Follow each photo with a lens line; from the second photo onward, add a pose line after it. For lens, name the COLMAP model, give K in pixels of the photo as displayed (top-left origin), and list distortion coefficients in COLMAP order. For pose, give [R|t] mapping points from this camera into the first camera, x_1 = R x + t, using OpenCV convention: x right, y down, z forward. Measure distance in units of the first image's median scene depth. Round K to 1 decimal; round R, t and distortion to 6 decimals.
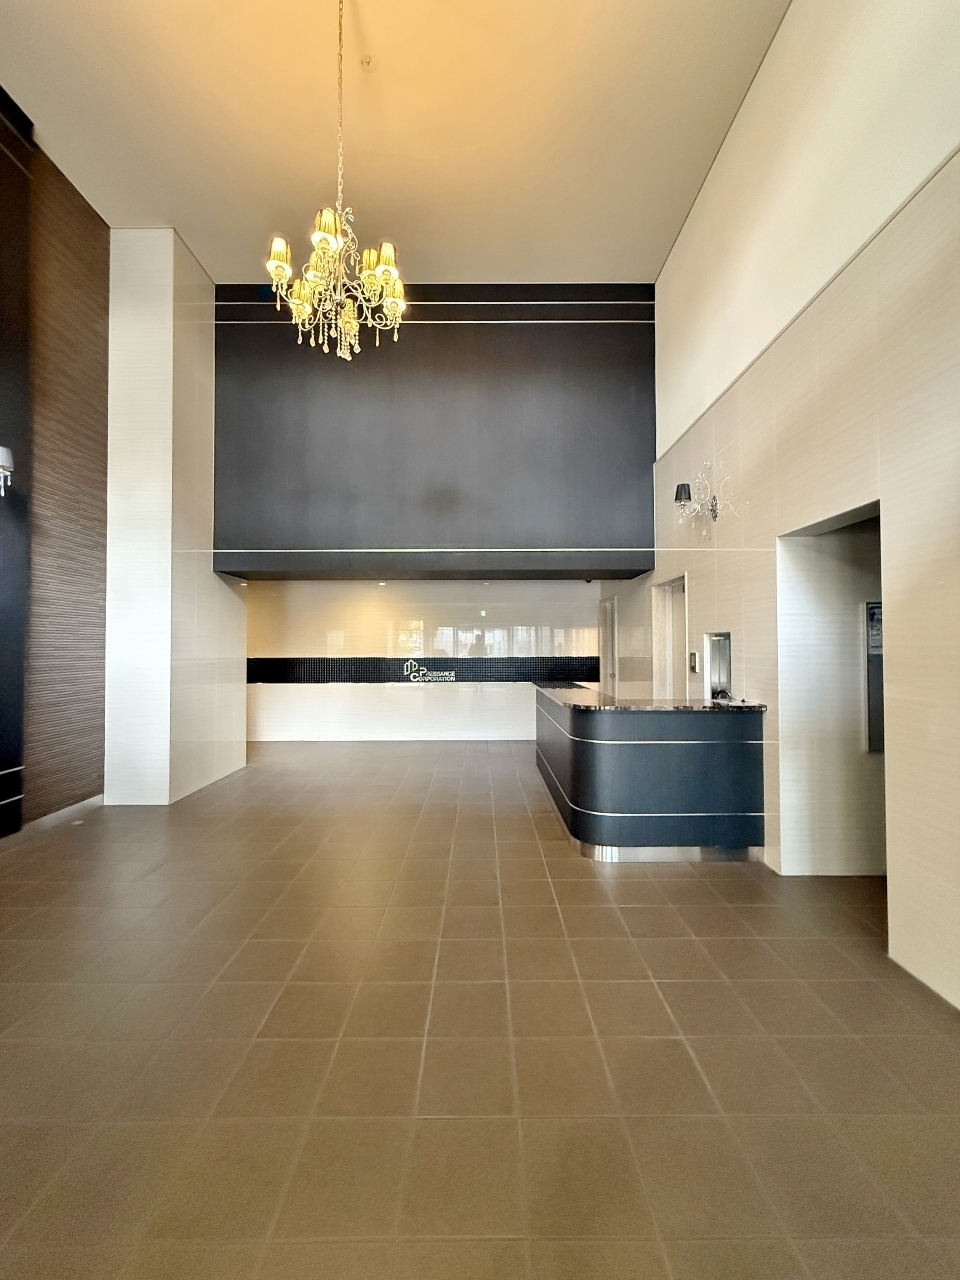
lens RADIAL K [[506.2, 0, 479.6], [0, 506.2, 641.1], [0, 0, 1]] dist [-0.000706, -0.000178]
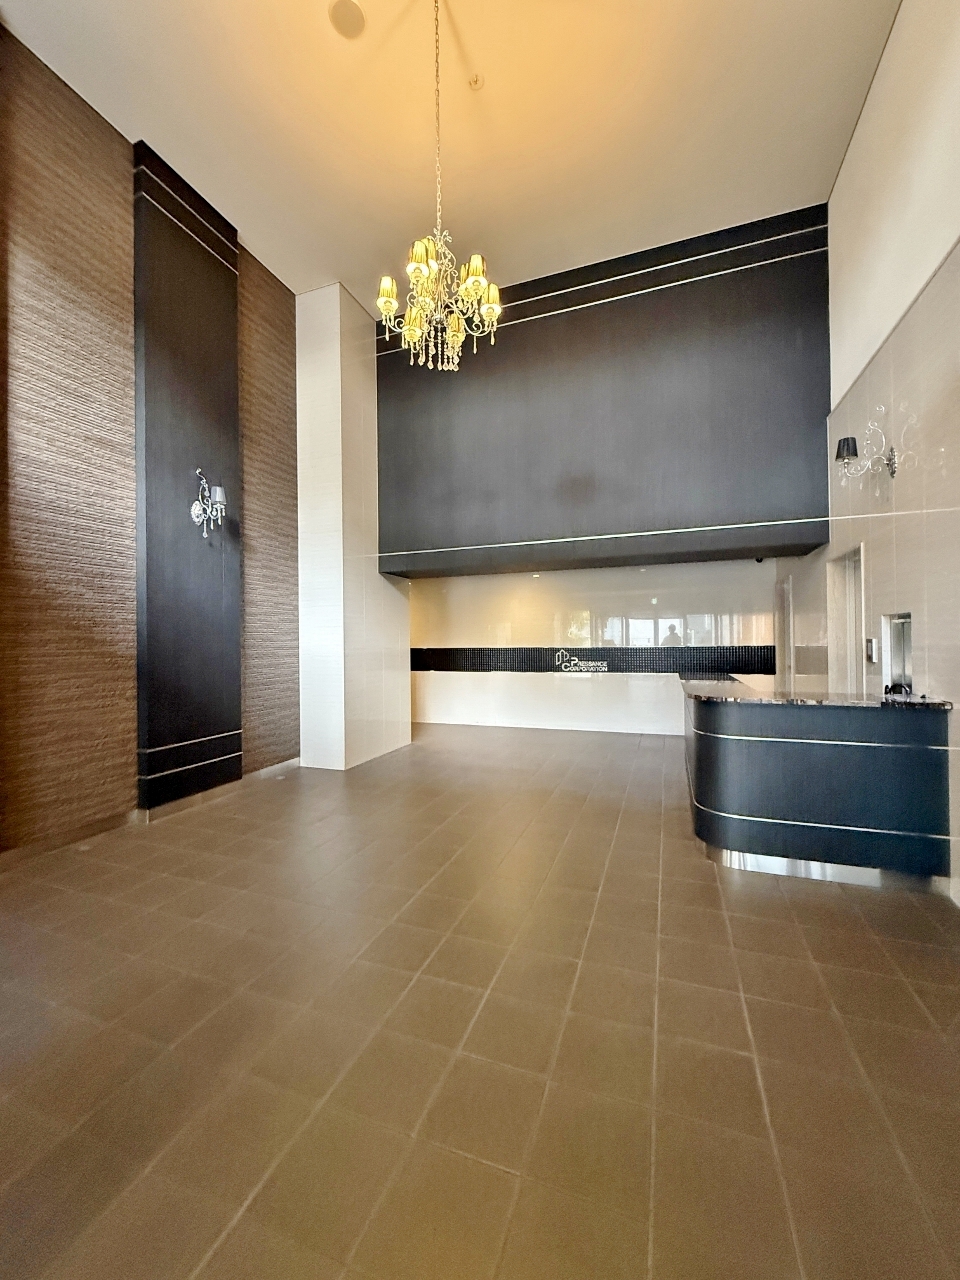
lens RADIAL K [[506.2, 0, 480.2], [0, 506.2, 641.1], [0, 0, 1]] dist [-0.000706, -0.000178]
pose [[0.937833, -0.007975, -0.346996, 0.106494], [0.013877, 0.999798, 0.014528, 0.005366], [0.346811, -0.018440, 0.937754, -0.005551]]
